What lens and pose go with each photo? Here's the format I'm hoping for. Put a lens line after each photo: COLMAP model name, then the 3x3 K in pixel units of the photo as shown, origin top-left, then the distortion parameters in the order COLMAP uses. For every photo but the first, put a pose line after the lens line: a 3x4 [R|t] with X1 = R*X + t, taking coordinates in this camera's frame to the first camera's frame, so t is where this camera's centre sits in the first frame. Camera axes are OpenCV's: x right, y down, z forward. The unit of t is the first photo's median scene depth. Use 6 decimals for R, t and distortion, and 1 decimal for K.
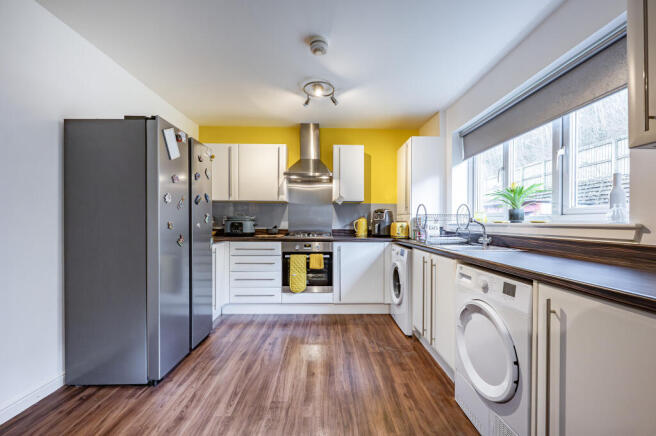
lens RADIAL K [[280.6, 0, 327.0], [0, 280.6, 224.9], [0, 0, 1]] dist [0.000571, 0.000080]
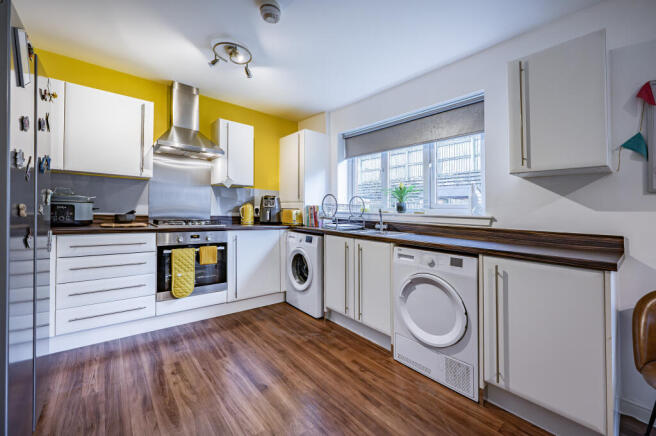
lens RADIAL K [[273.6, 0, 342.7], [0, 273.6, 206.5], [0, 0, 1]] dist [-0.008360, -0.000040]
pose [[0.754704, 0.028304, 0.655455, -0.272774], [-0.019515, 0.999595, -0.020694, -0.004480], [-0.655775, 0.002827, 0.754951, 0.135722]]
